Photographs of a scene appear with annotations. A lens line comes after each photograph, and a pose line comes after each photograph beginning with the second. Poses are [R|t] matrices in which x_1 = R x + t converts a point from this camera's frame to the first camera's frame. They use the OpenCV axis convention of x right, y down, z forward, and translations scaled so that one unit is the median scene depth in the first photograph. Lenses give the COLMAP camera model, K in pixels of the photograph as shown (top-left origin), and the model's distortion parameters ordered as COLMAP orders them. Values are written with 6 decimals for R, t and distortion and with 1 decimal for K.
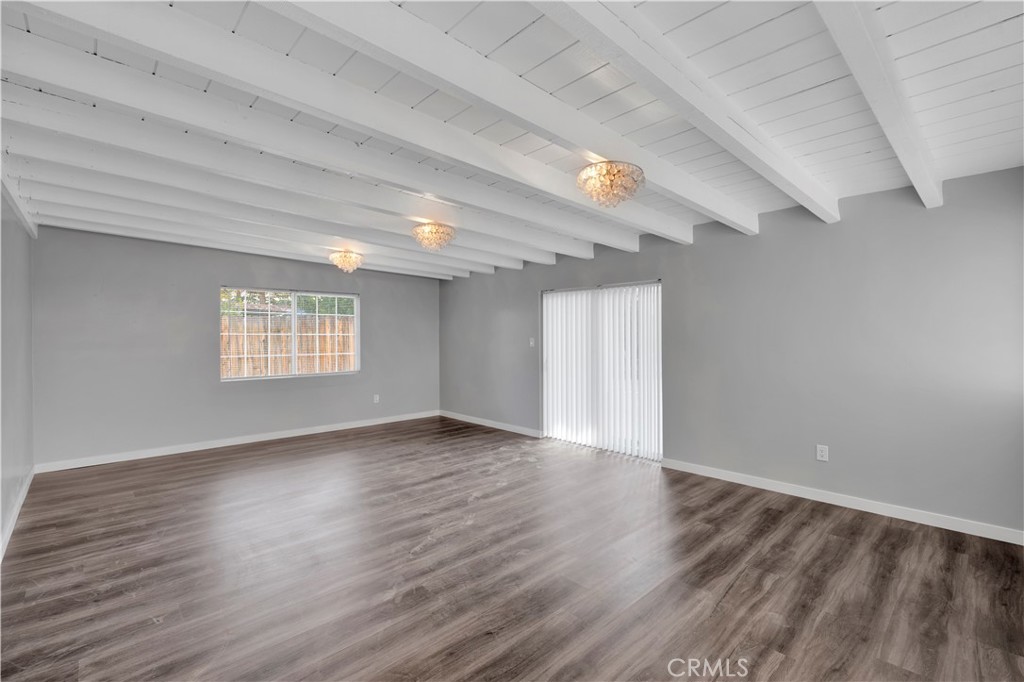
lens RADIAL K [[447.7, 0, 521.5], [0, 447.7, 338.9], [0, 0, 1]] dist [-0.003015, 0.000045]
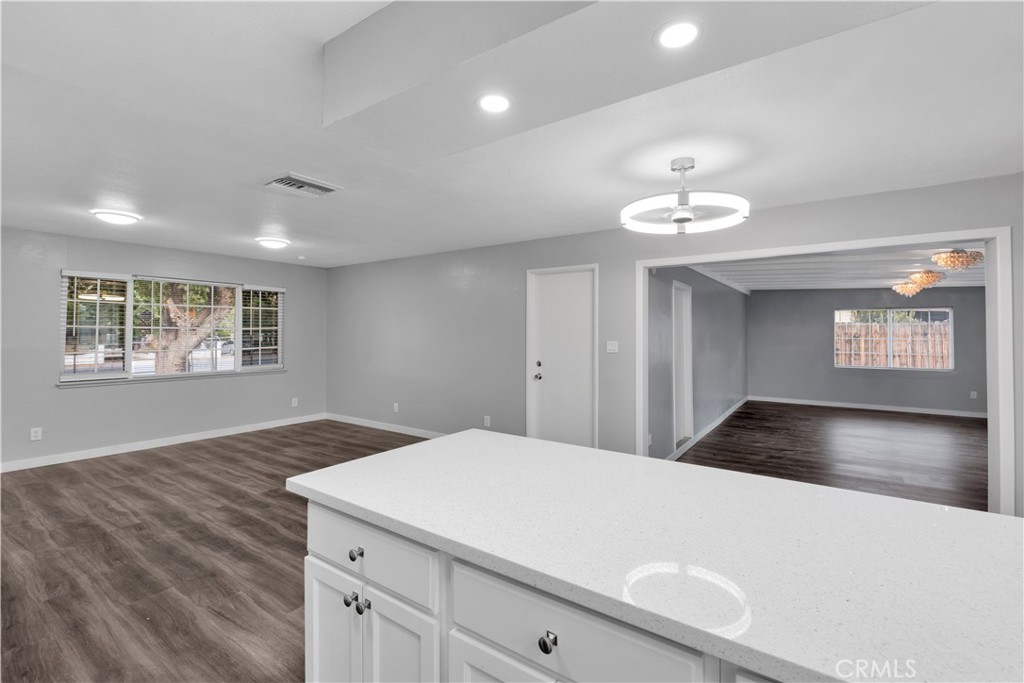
lens RADIAL K [[451.2, 0, 516.9], [0, 451.2, 324.8], [0, 0, 1]] dist [-0.001986, 0.000212]
pose [[0.192072, -0.013468, -0.981288, 0.798531], [-0.010610, 0.999819, -0.015799, -0.024470], [0.981324, 0.013446, 0.191894, -0.511517]]
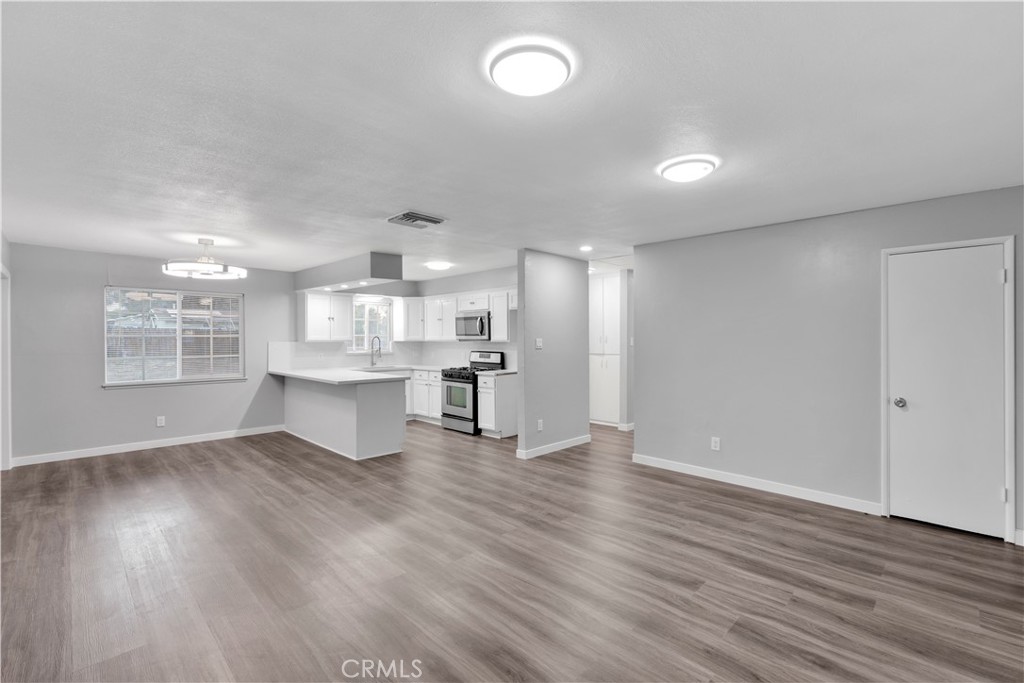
lens RADIAL K [[450.4, 0, 520.3], [0, 450.4, 336.5], [0, 0, 1]] dist [-0.005052, -0.000093]
pose [[-0.027897, 0.005567, 0.999595, -0.603585], [0.007863, 0.999955, -0.005350, -0.019856], [-0.999580, 0.007710, -0.027940, -0.831204]]
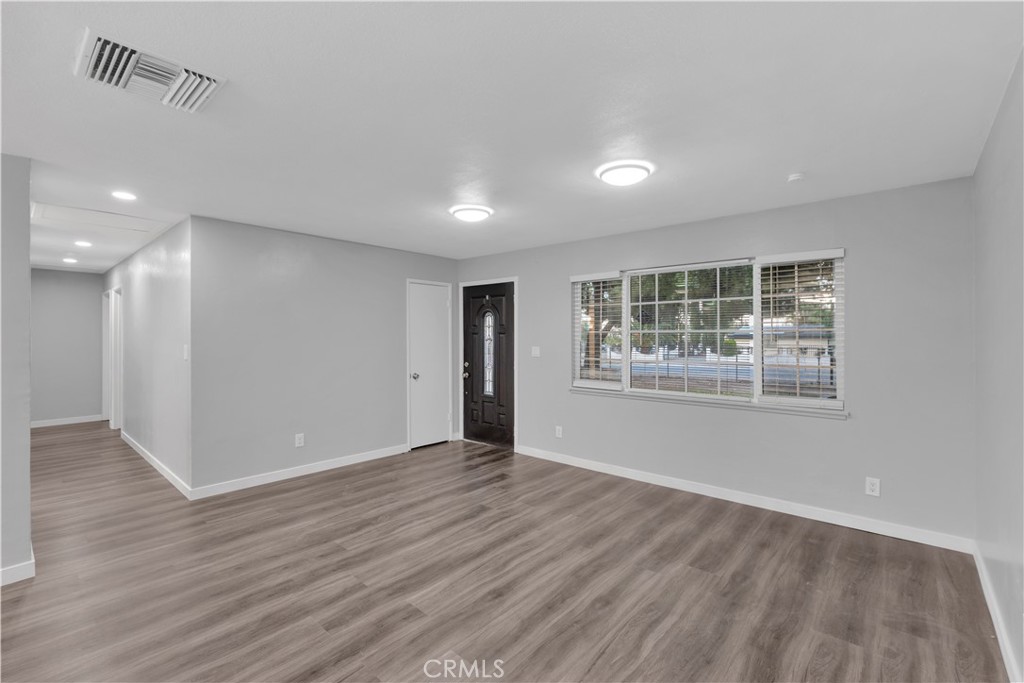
lens RADIAL K [[450.0, 0, 517.8], [0, 450.0, 339.1], [0, 0, 1]] dist [-0.005247, -0.000309]
pose [[-0.996251, 0.004238, -0.086406, -0.102455], [0.002965, 0.999885, 0.014857, -0.025071], [0.086459, 0.014545, -0.996149, -0.323039]]
